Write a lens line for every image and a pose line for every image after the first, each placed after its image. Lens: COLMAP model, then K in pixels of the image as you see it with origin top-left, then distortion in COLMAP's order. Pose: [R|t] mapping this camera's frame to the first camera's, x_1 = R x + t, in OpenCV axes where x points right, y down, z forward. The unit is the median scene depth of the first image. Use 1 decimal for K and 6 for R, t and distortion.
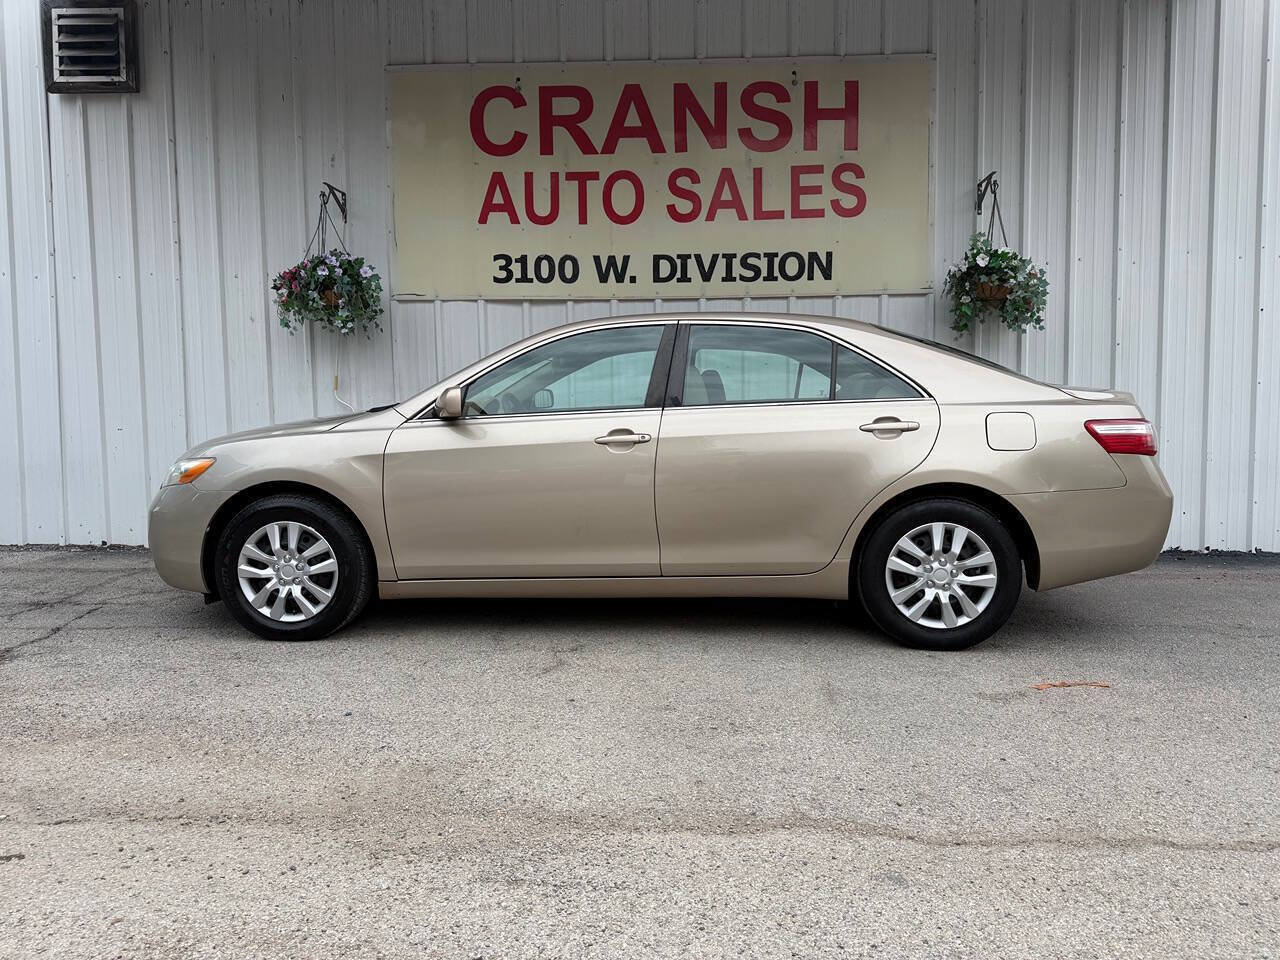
lens RADIAL K [[889.0, 0, 644.6], [0, 889.0, 491.3], [0, 0, 1]] dist [0.141707, -0.265398]
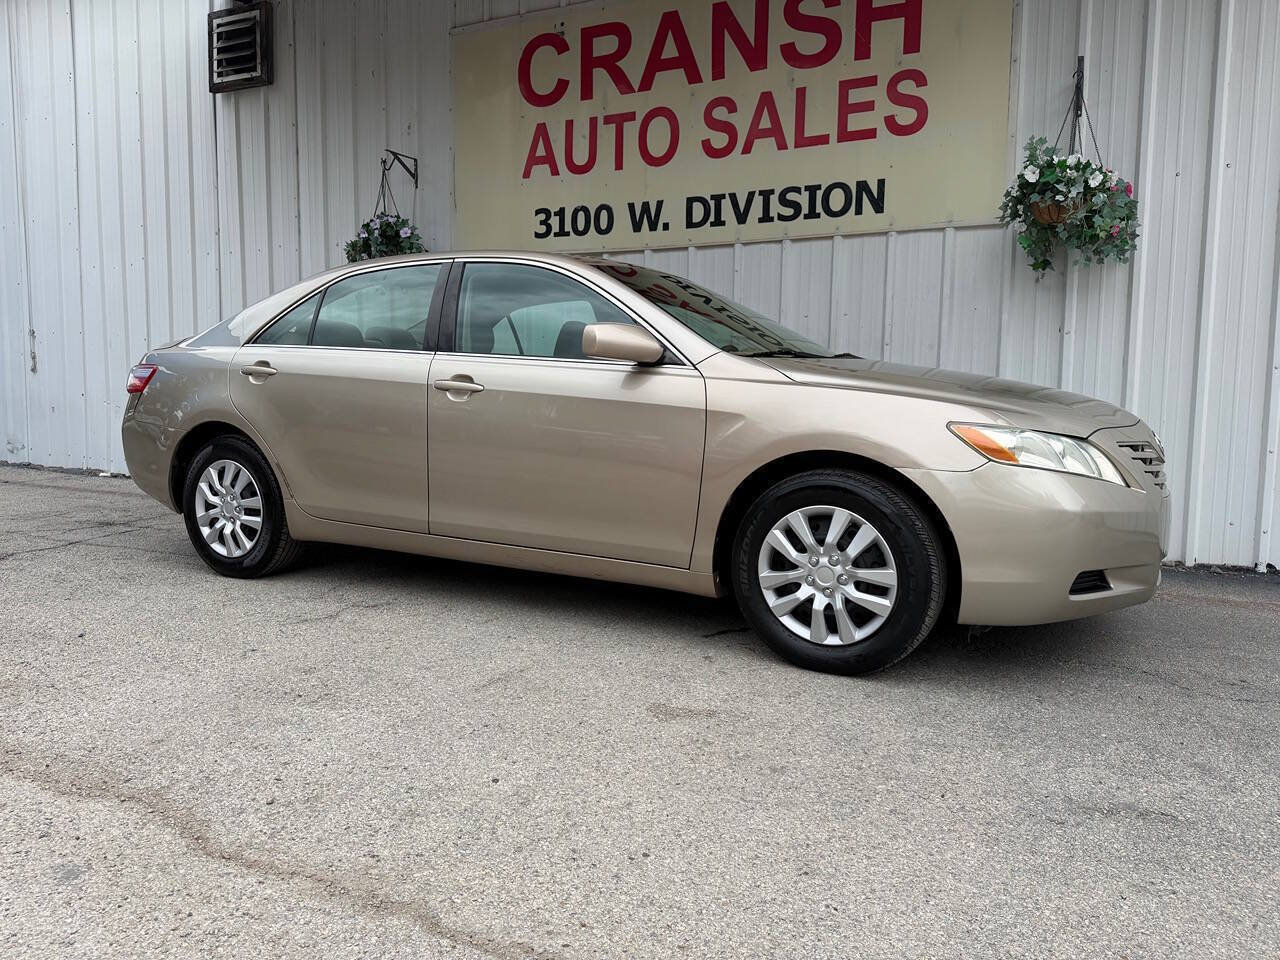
lens RADIAL K [[910.7, 0, 641.4], [0, 910.7, 484.7], [0, 0, 1]] dist [0.138239, -0.290476]
pose [[0.914545, 0.056883, -0.400464, 0.357730], [-0.052419, 0.998381, 0.022104, 0.006941], [0.401073, 0.000777, 0.916046, 0.133061]]
